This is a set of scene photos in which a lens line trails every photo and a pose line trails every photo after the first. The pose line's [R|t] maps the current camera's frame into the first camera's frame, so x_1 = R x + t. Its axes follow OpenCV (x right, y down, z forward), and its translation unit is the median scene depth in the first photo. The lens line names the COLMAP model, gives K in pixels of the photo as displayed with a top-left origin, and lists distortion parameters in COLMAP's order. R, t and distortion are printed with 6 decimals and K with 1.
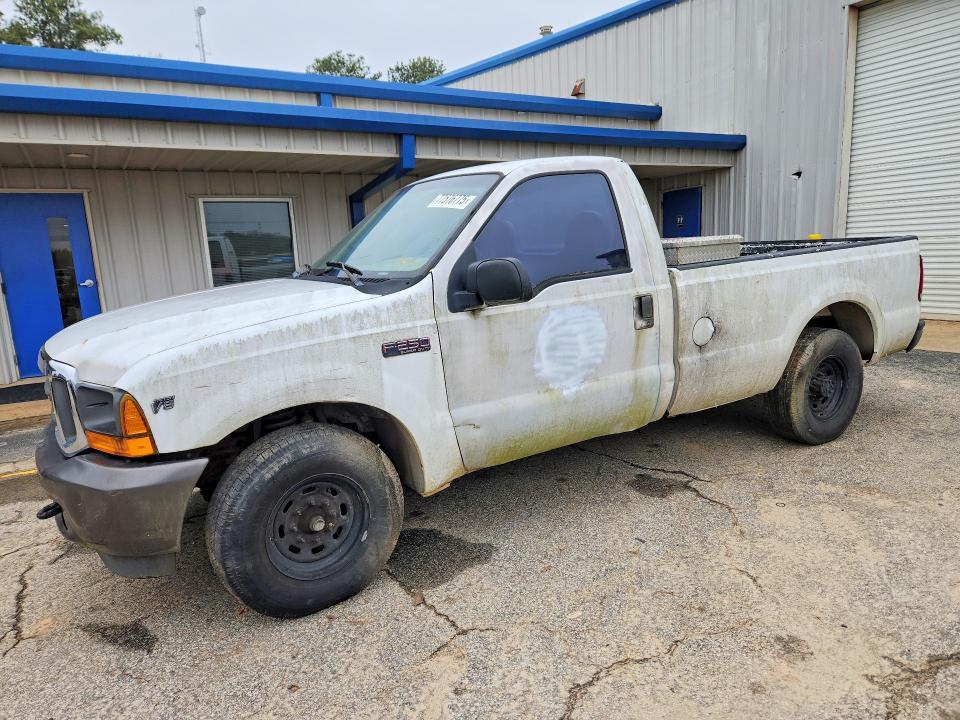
lens RADIAL K [[629.8, 0, 480.0], [0, 629.8, 360.0], [0, 0, 1]] dist [0.069294, -0.051490]
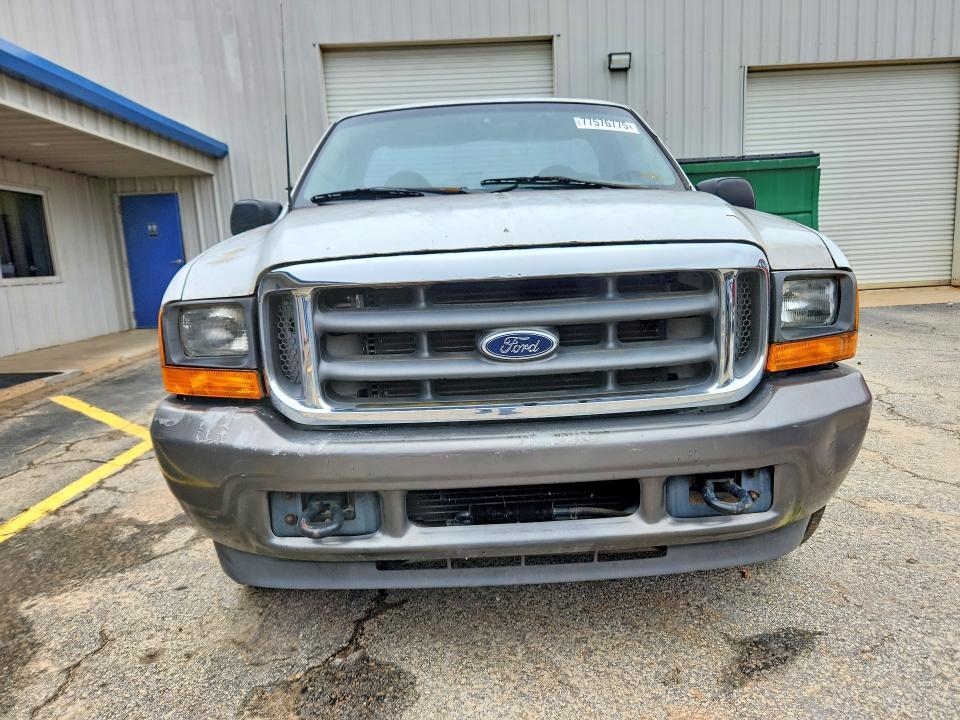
lens RADIAL K [[665.8, 0, 480.0], [0, 665.8, 360.0], [0, 0, 1]] dist [0.023527, -0.001035]
pose [[0.494256, -0.106807, 0.862730, -1.018505], [0.171616, 0.984881, 0.023611, 0.042791], [-0.852208, 0.136388, 0.505113, 0.681099]]
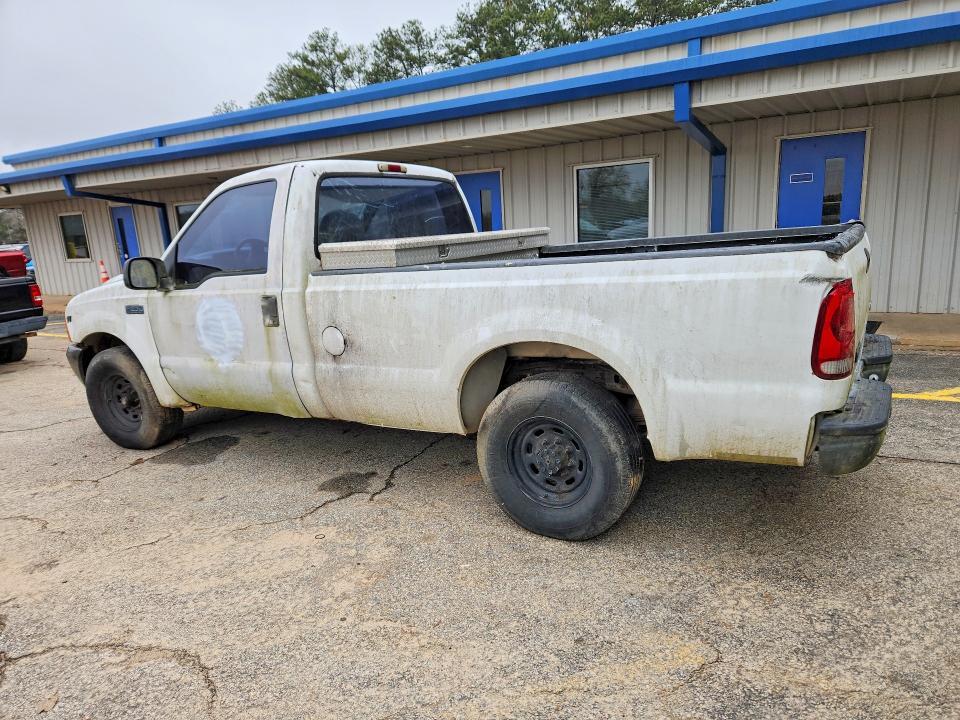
lens RADIAL K [[629.8, 0, 480.0], [0, 629.8, 360.0], [0, 0, 1]] dist [0.069294, -0.051490]
pose [[0.490175, 0.206735, -0.846752, 1.375432], [-0.122368, 0.978166, 0.167982, -0.220896], [0.862992, 0.021275, 0.504770, 0.757169]]
